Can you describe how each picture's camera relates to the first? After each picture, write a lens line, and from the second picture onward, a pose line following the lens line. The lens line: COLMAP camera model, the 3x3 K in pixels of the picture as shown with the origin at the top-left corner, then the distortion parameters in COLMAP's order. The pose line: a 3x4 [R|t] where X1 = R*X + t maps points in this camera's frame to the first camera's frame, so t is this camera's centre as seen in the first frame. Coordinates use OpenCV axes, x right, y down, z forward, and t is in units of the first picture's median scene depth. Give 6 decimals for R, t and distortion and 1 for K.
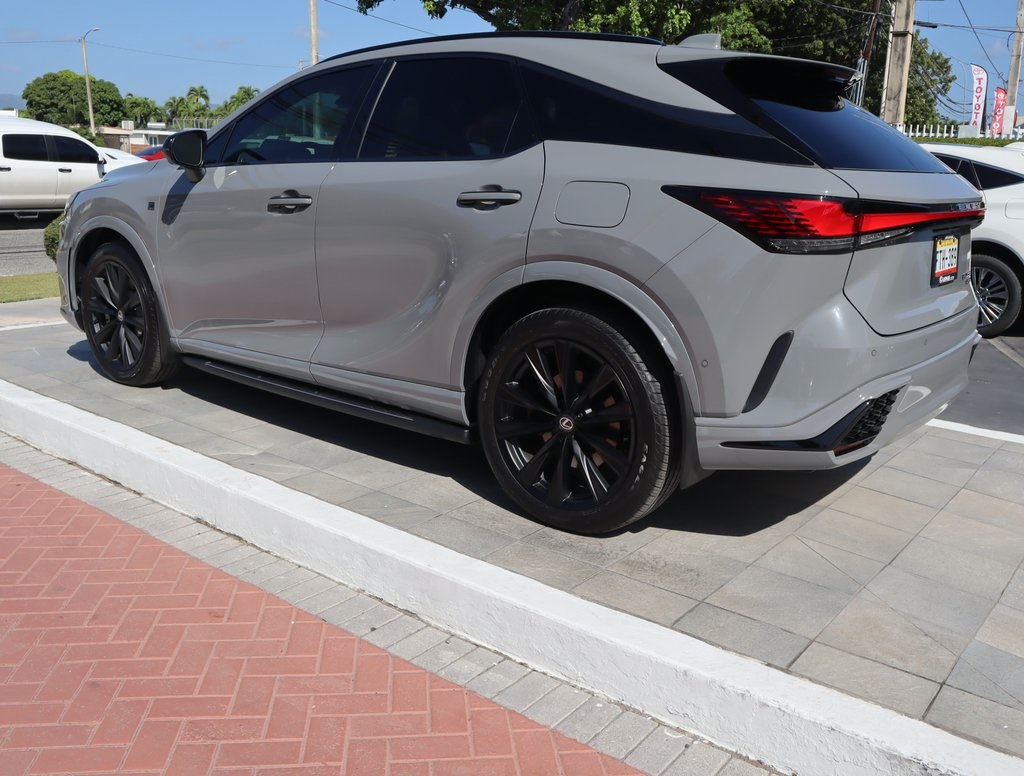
lens RADIAL K [[934.4, 0, 512.4], [0, 934.4, 387.6], [0, 0, 1]] dist [-0.057834, 0.000000]
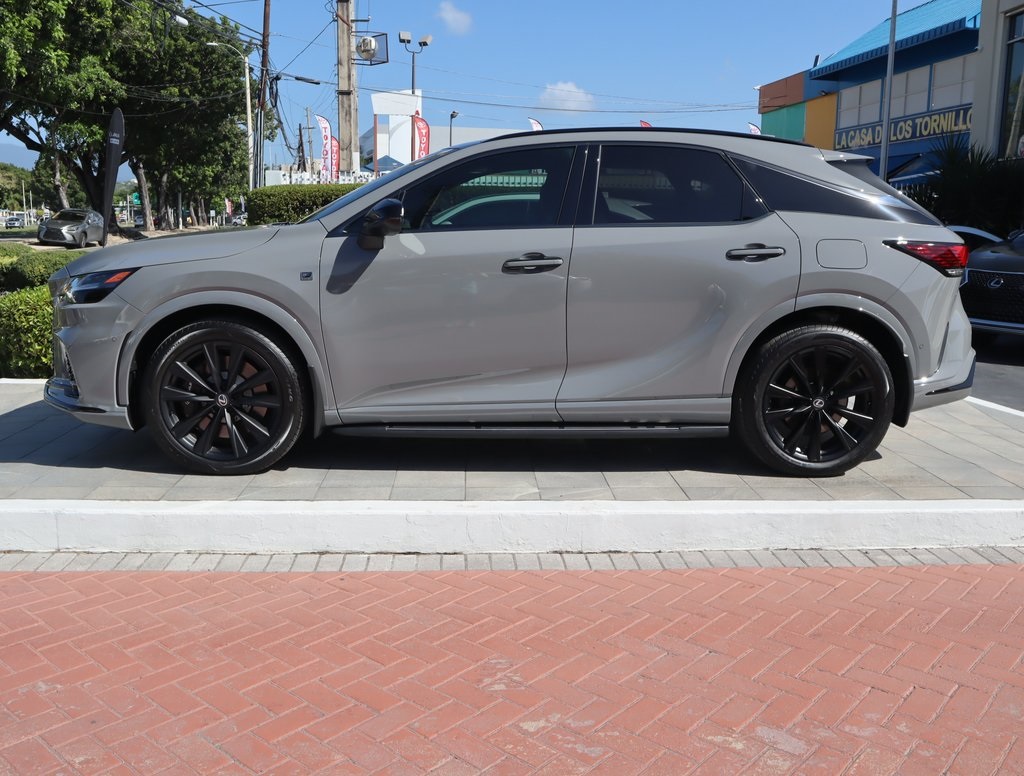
lens RADIAL K [[934.4, 0, 512.0], [0, 934.4, 390.2], [0, 0, 1]] dist [-0.057834, 0.000000]
pose [[0.749650, -0.140926, 0.646656, -0.992684], [0.166559, 0.985792, 0.021747, -0.074631], [-0.640533, 0.091404, 0.762471, 0.157634]]
